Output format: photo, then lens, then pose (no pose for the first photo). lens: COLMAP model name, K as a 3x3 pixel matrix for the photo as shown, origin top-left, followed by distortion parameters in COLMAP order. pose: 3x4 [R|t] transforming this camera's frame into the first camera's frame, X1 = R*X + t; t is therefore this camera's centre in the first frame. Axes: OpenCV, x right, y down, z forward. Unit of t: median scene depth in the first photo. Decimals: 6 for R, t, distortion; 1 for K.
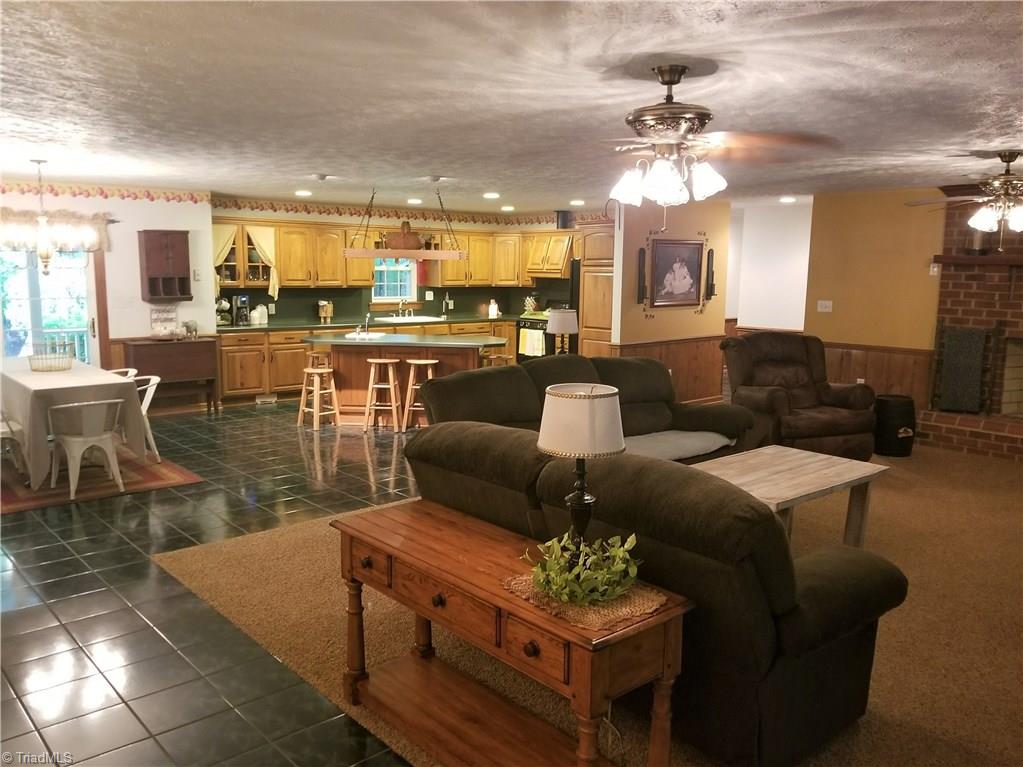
lens RADIAL K [[828.5, 0, 515.9], [0, 828.5, 386.9], [0, 0, 1]] dist [0.039450, -0.016229]
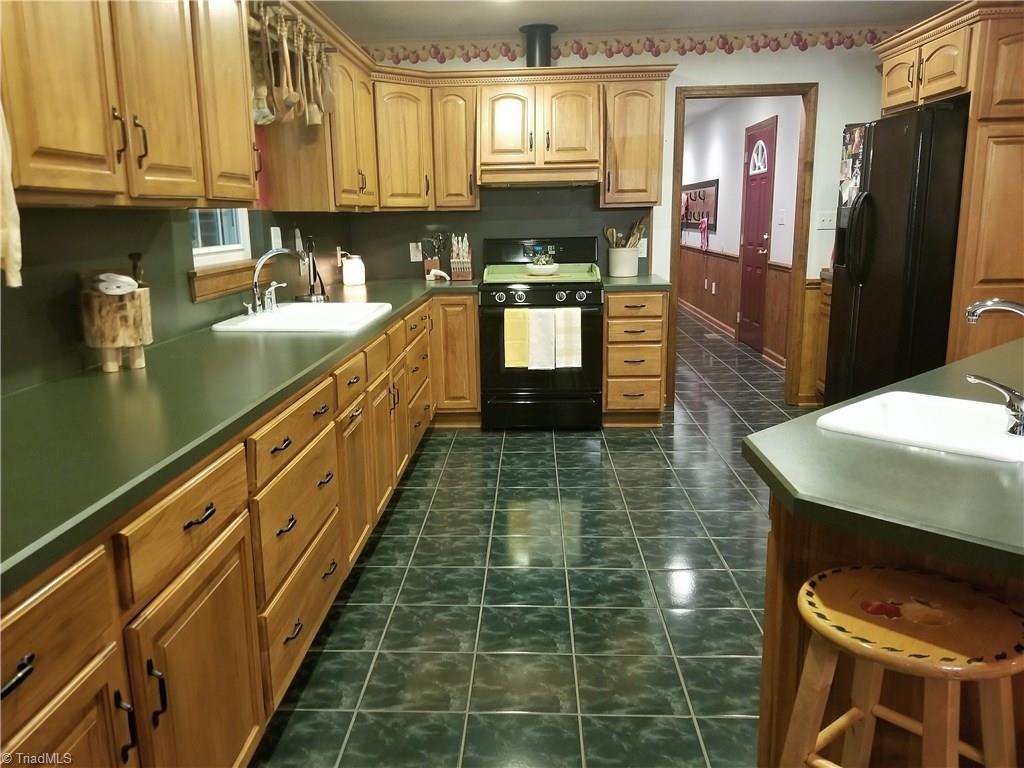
lens RADIAL K [[829.3, 0, 506.2], [0, 829.3, 357.3], [0, 0, 1]] dist [0.039450, -0.016229]
pose [[0.688337, -0.146598, 0.710423, -0.317347], [0.129917, 0.988445, 0.078091, -0.086912], [-0.713663, 0.038543, 0.699429, 0.787694]]
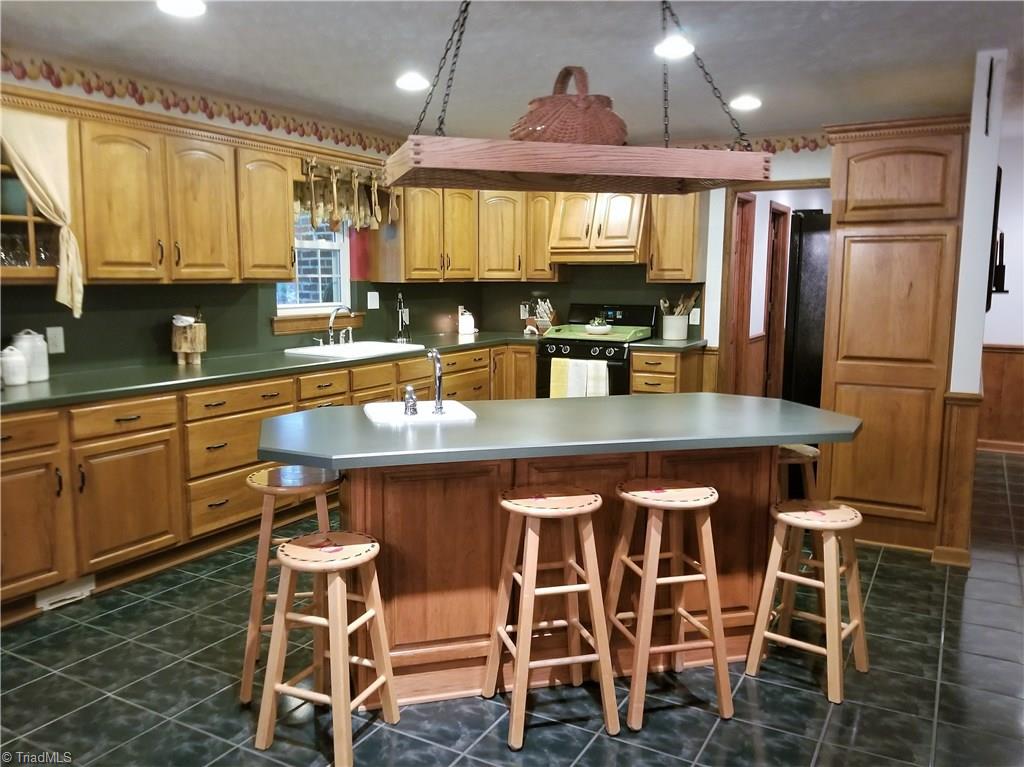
lens RADIAL K [[829.3, 0, 506.6], [0, 829.3, 381.6], [0, 0, 1]] dist [0.039450, -0.016229]
pose [[0.947220, -0.049068, 0.316808, -0.213200], [0.052819, 0.998599, -0.003258, -0.060558], [-0.316204, 0.019819, 0.948484, 0.550990]]
